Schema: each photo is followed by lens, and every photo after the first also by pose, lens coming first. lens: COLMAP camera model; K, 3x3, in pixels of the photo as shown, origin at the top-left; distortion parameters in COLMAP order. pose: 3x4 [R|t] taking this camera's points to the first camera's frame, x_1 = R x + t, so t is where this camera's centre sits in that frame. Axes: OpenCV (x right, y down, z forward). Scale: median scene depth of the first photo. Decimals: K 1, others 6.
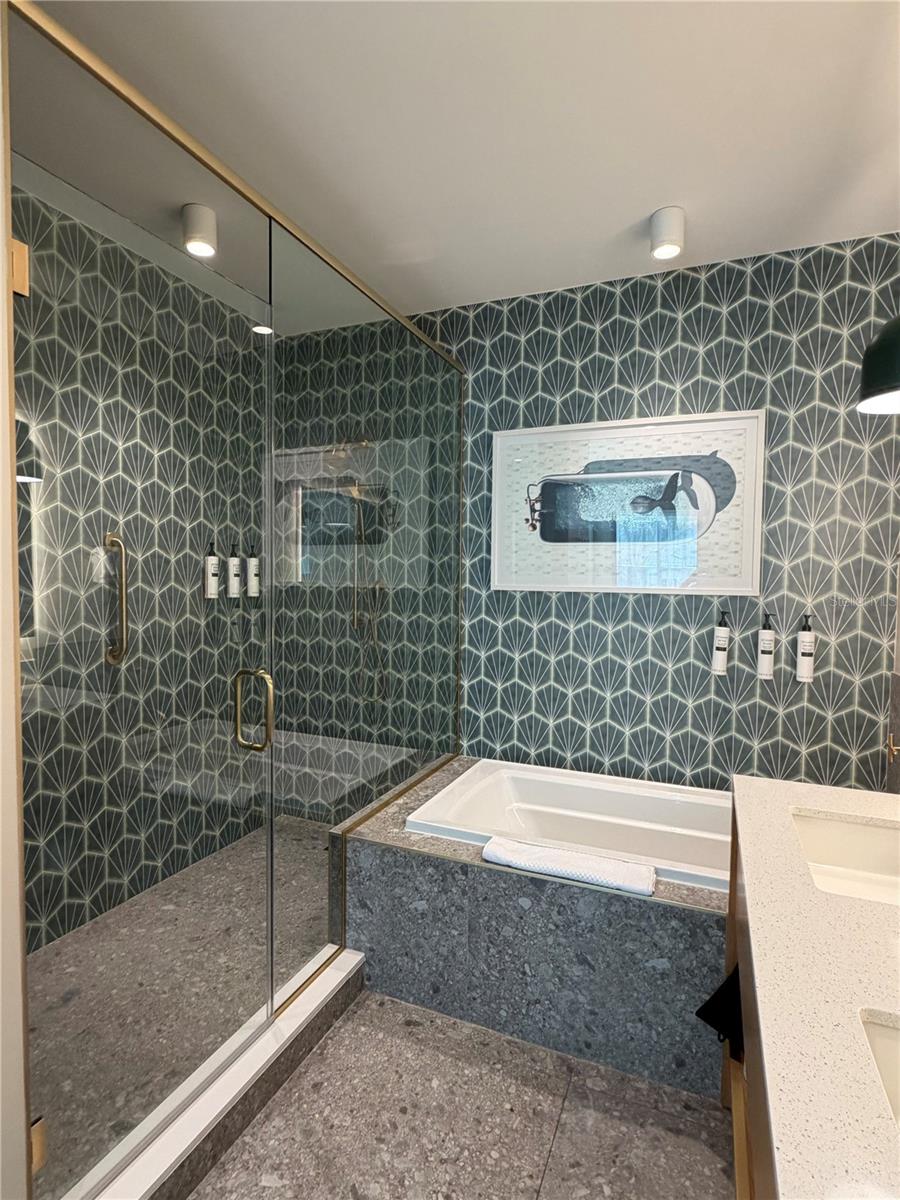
lens RADIAL K [[619.7, 0, 446.3], [0, 619.7, 600.6], [0, 0, 1]] dist [0.000291, 0.002143]
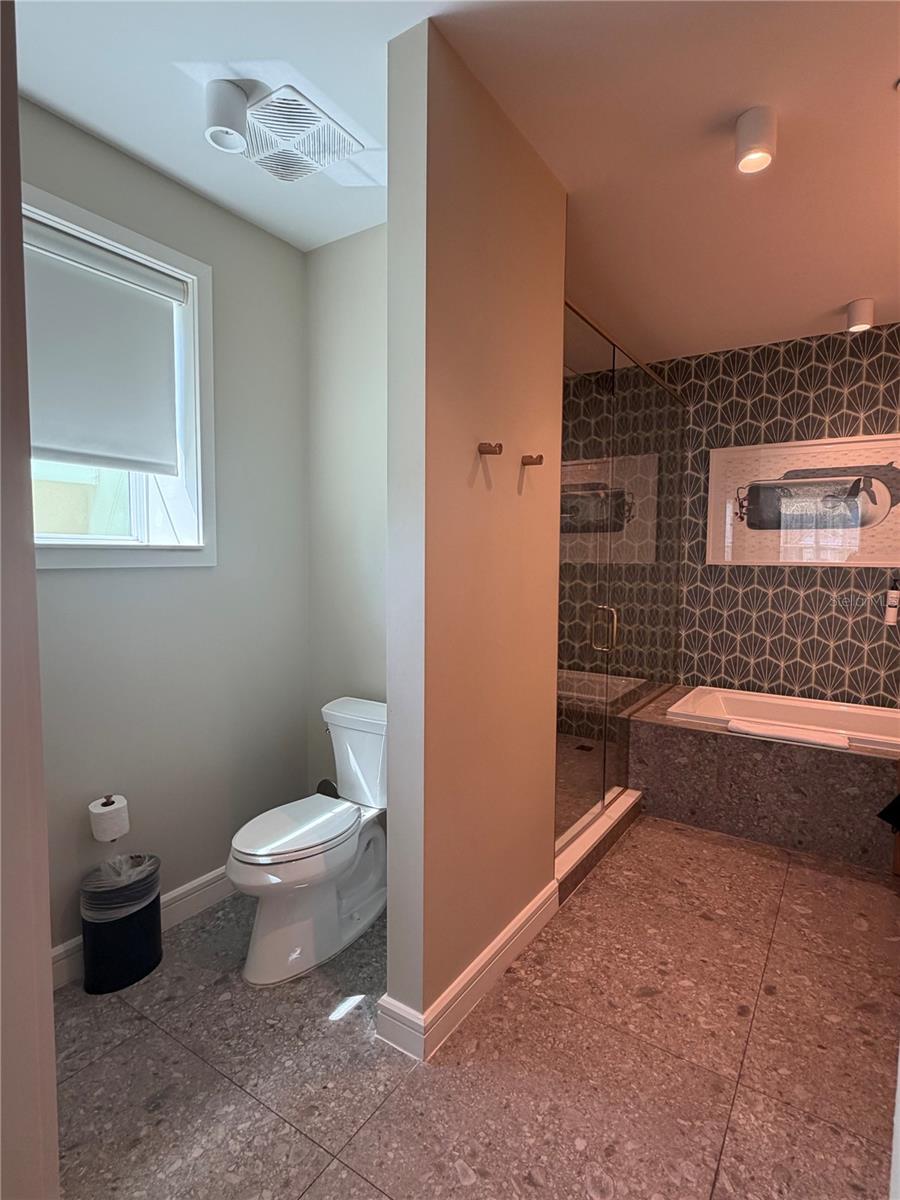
lens RADIAL K [[616.3, 0, 452.4], [0, 616.3, 601.4], [0, 0, 1]] dist [-0.000972, 0.000326]
pose [[0.984059, 0.009446, -0.177590, -0.270035], [-0.004460, 0.999585, 0.028456, 0.031667], [0.177785, -0.027211, 0.983693, -0.508485]]
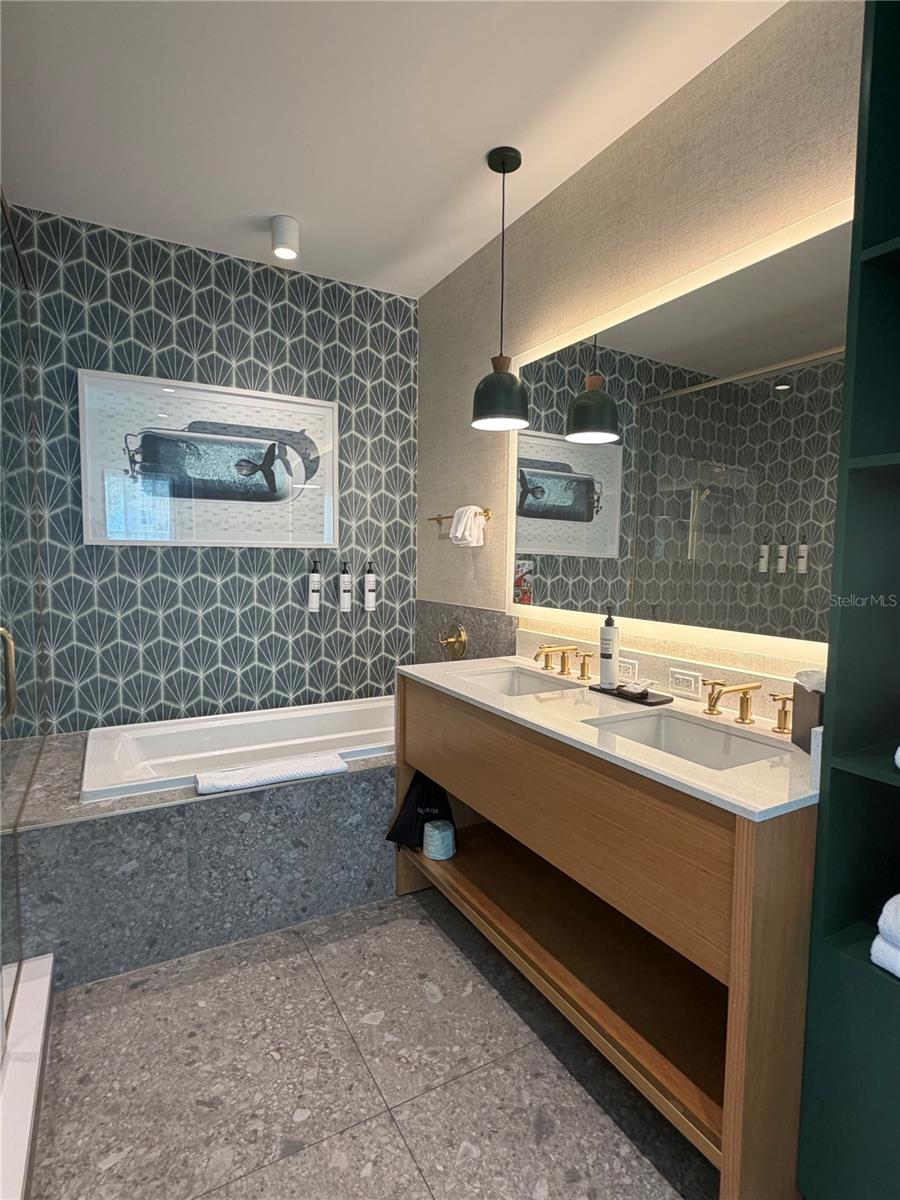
lens RADIAL K [[616.3, 0, 452.4], [0, 616.3, 601.4], [0, 0, 1]] dist [-0.000972, 0.000326]
pose [[0.611213, -0.065572, 0.788745, -0.356789], [0.032641, 0.997803, 0.057658, 0.035047], [-0.790793, -0.009496, 0.612010, 0.022165]]
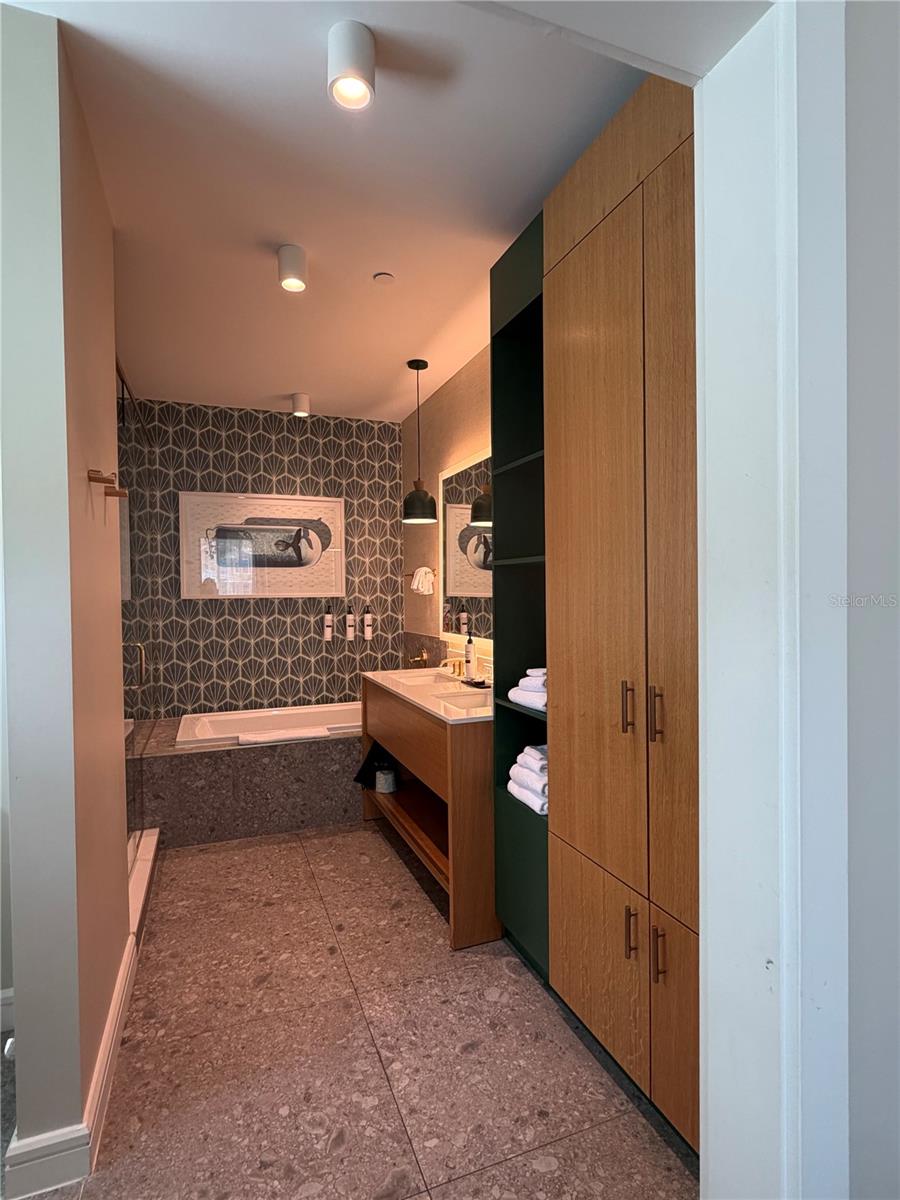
lens RADIAL K [[616.3, 0, 452.4], [0, 616.3, 601.4], [0, 0, 1]] dist [-0.000972, 0.000326]
pose [[0.712974, -0.031901, 0.700465, -0.550753], [0.051980, 0.998621, -0.007428, 0.036039], [-0.699261, 0.041706, 0.713649, -0.538849]]
